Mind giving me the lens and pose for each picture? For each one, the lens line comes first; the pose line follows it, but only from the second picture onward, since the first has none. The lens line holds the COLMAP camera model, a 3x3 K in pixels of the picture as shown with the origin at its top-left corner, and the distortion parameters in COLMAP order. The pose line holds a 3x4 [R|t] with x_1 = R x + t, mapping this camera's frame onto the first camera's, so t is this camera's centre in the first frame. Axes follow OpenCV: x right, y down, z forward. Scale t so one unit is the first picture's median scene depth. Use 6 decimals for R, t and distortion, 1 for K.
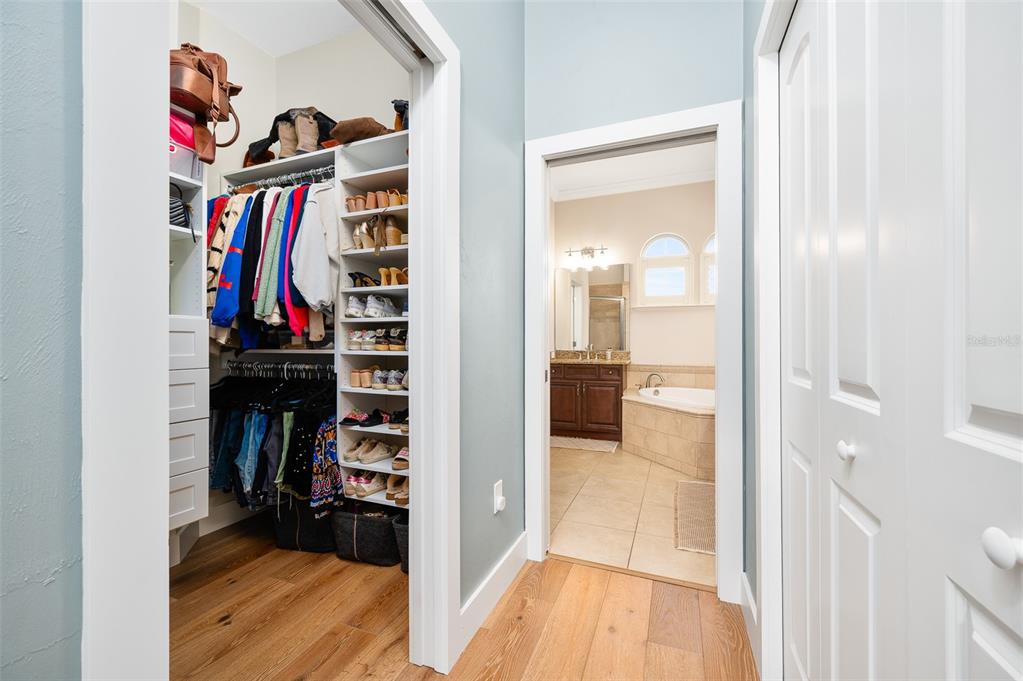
lens RADIAL K [[406.5, 0, 511.5], [0, 406.5, 340.5], [0, 0, 1]] dist [-0.000682, -0.000077]
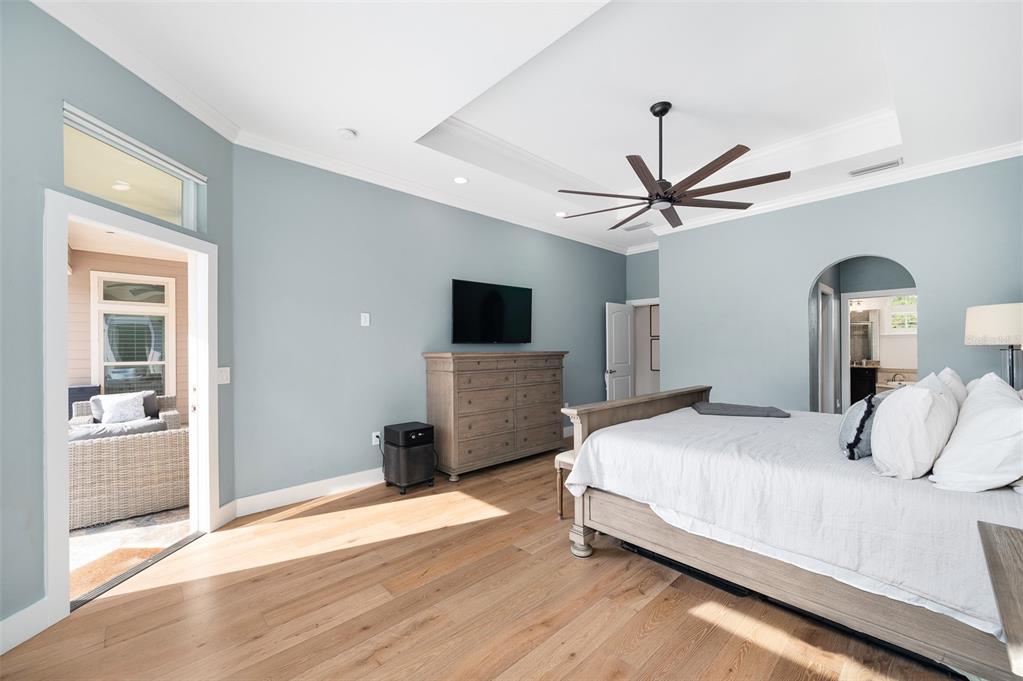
lens RADIAL K [[409.3, 0, 514.8], [0, 409.3, 348.5], [0, 0, 1]] dist [0.000236, -0.000004]
pose [[0.914220, -0.003310, -0.405205, -0.411903], [0.007568, 0.999932, 0.008907, -0.050500], [0.405148, -0.011209, 0.914183, -1.186383]]
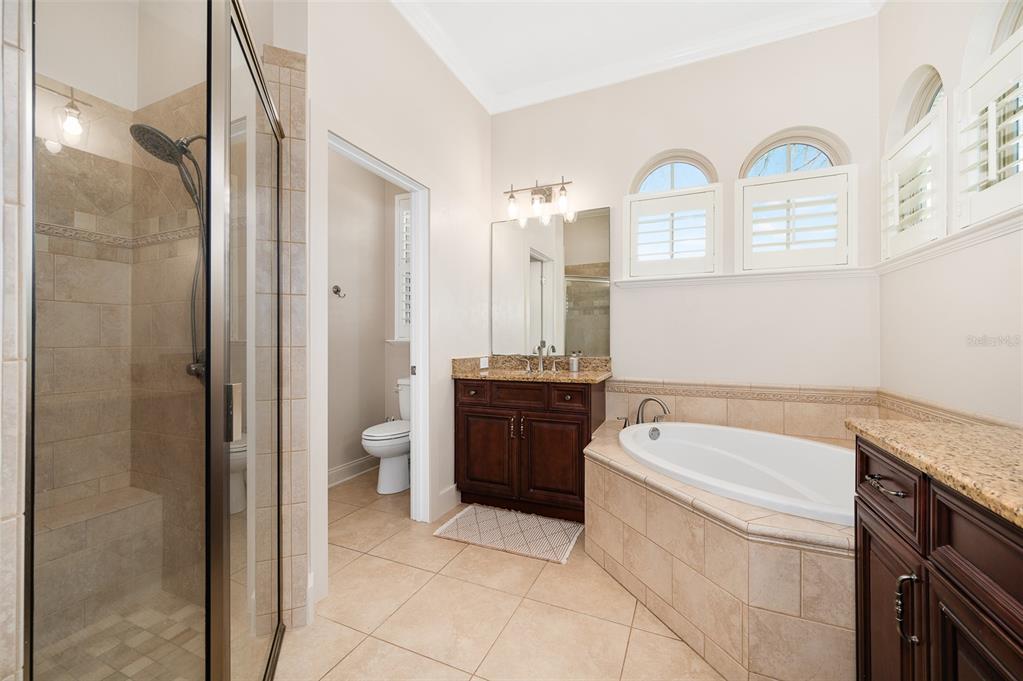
lens RADIAL K [[406.5, 0, 511.5], [0, 406.5, 340.5], [0, 0, 1]] dist [-0.000682, -0.000077]
pose [[0.999644, -0.001219, -0.026647, 0.167283], [0.001267, 0.999998, 0.001793, 0.001047], [0.026645, -0.001826, 0.999643, 0.418395]]
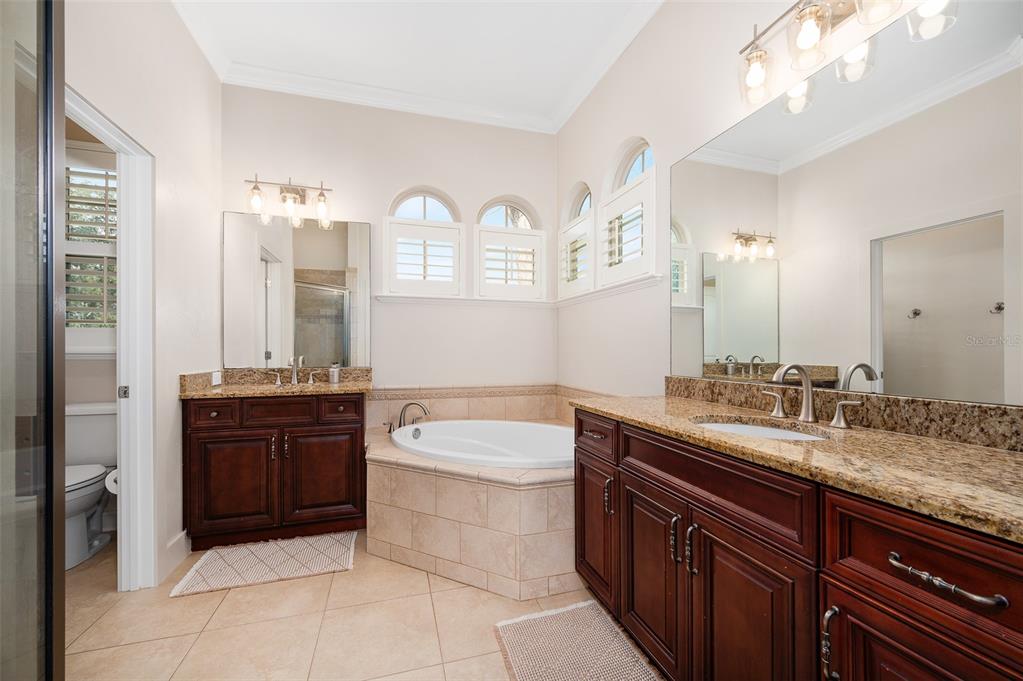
lens RADIAL K [[409.3, 0, 514.8], [0, 409.3, 348.5], [0, 0, 1]] dist [0.000236, -0.000004]
pose [[0.771309, 0.001141, 0.636460, 0.067688], [-0.000196, 0.999999, -0.001555, -0.001010], [-0.636461, 0.001074, 0.771308, 0.393592]]
